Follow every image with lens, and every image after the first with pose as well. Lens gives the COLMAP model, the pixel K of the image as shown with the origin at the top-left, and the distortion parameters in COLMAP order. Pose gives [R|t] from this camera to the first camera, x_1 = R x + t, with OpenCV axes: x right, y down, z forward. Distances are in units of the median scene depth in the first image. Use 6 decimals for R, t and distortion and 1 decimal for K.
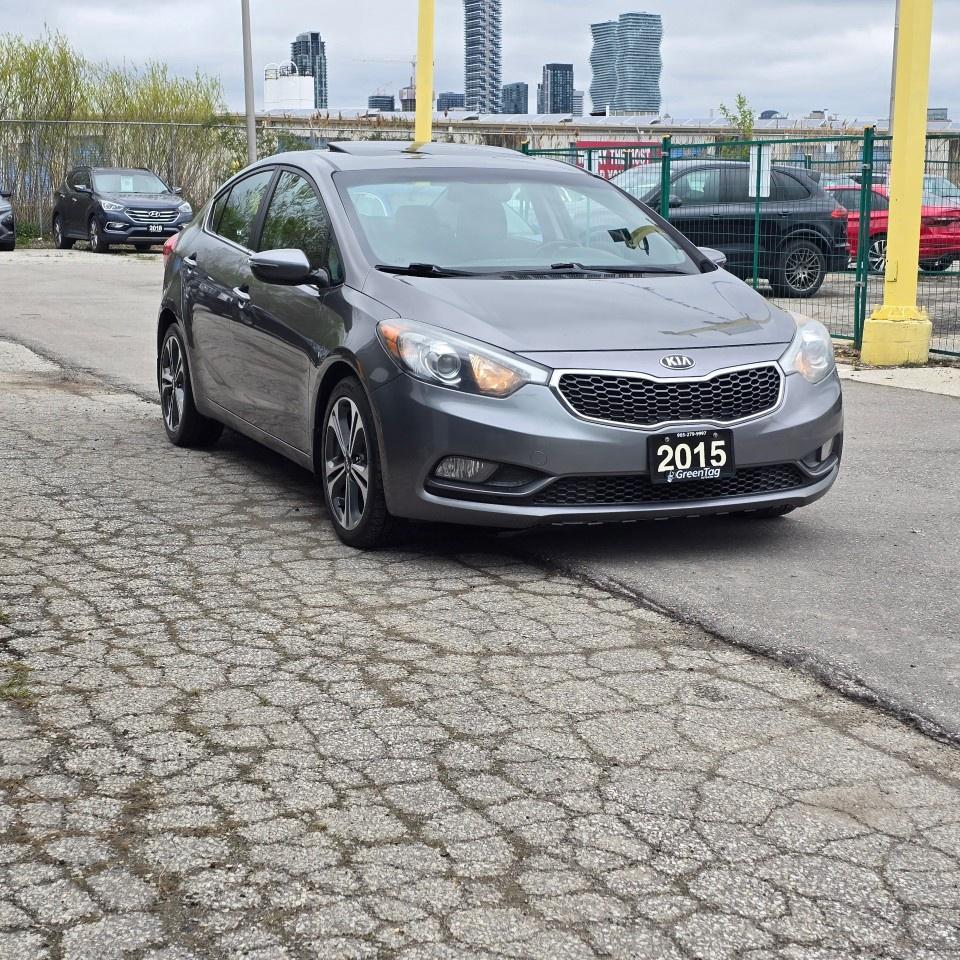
lens RADIAL K [[1720.6, 0, 480.0], [0, 1720.6, 480.0], [0, 0, 1]] dist [0.162807, -0.187642]
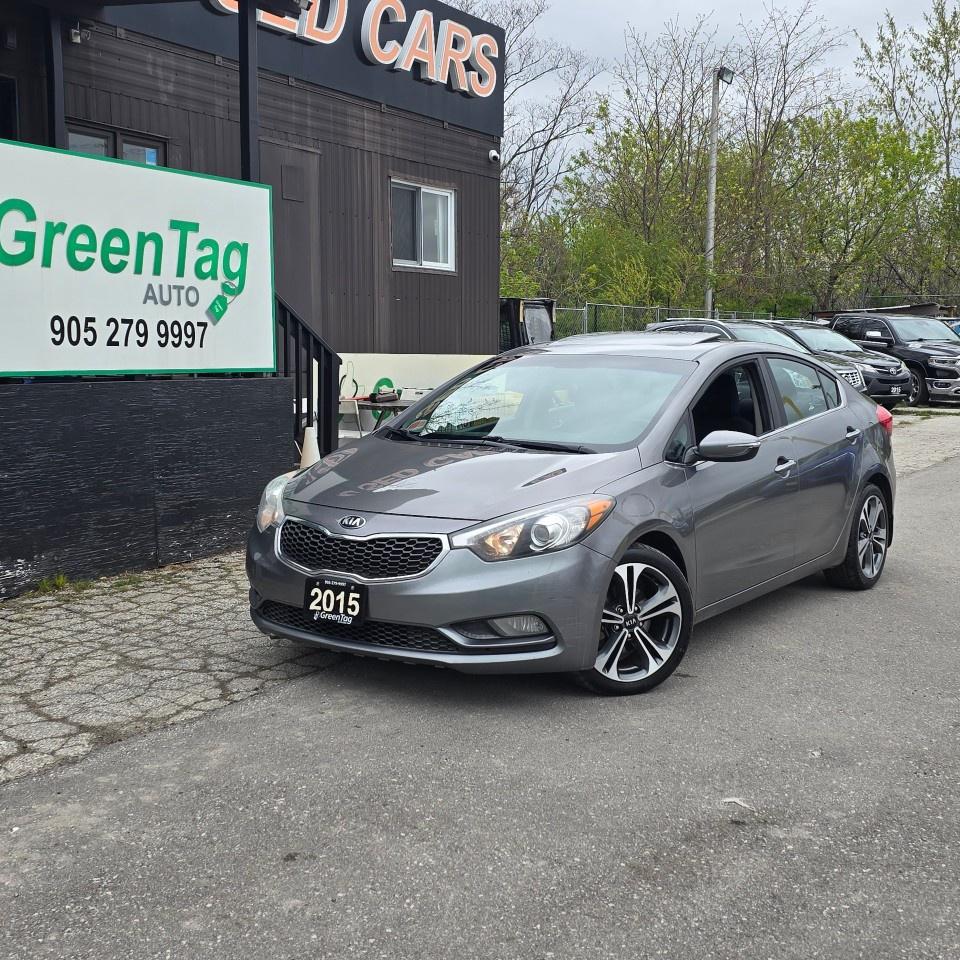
lens RADIAL K [[1265.3, 0, 474.9], [0, 1265.3, 442.3], [0, 0, 1]] dist [0.139183, -0.281596]
pose [[0.526480, 0.069748, -0.847322, 0.907553], [-0.143088, 0.989682, -0.007441, -0.131131], [0.838060, 0.125159, 0.531028, 0.604053]]
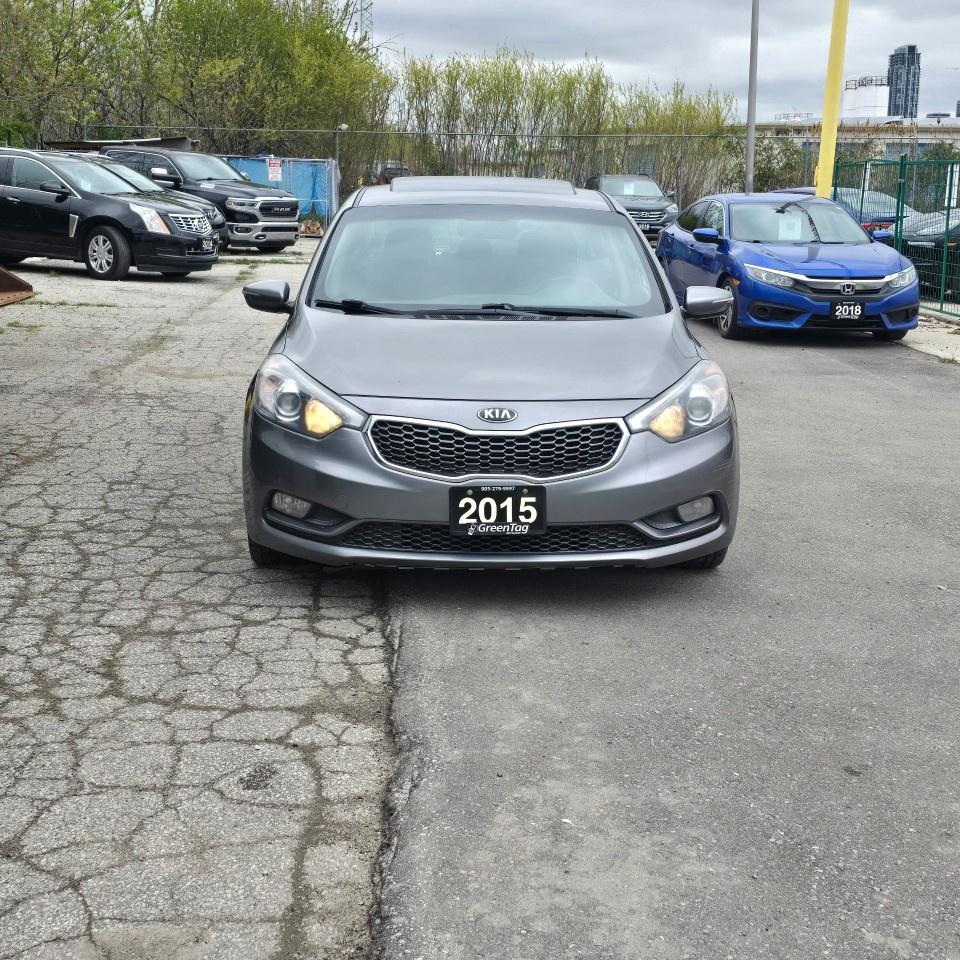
lens RADIAL K [[1450.7, 0, 481.1], [0, 1450.7, 461.8], [0, 0, 1]] dist [0.217103, -0.634968]
pose [[0.931686, 0.076904, -0.355030, 0.409826], [-0.069321, 0.997013, 0.034051, -0.069894], [0.356588, -0.007114, 0.934235, 0.216538]]
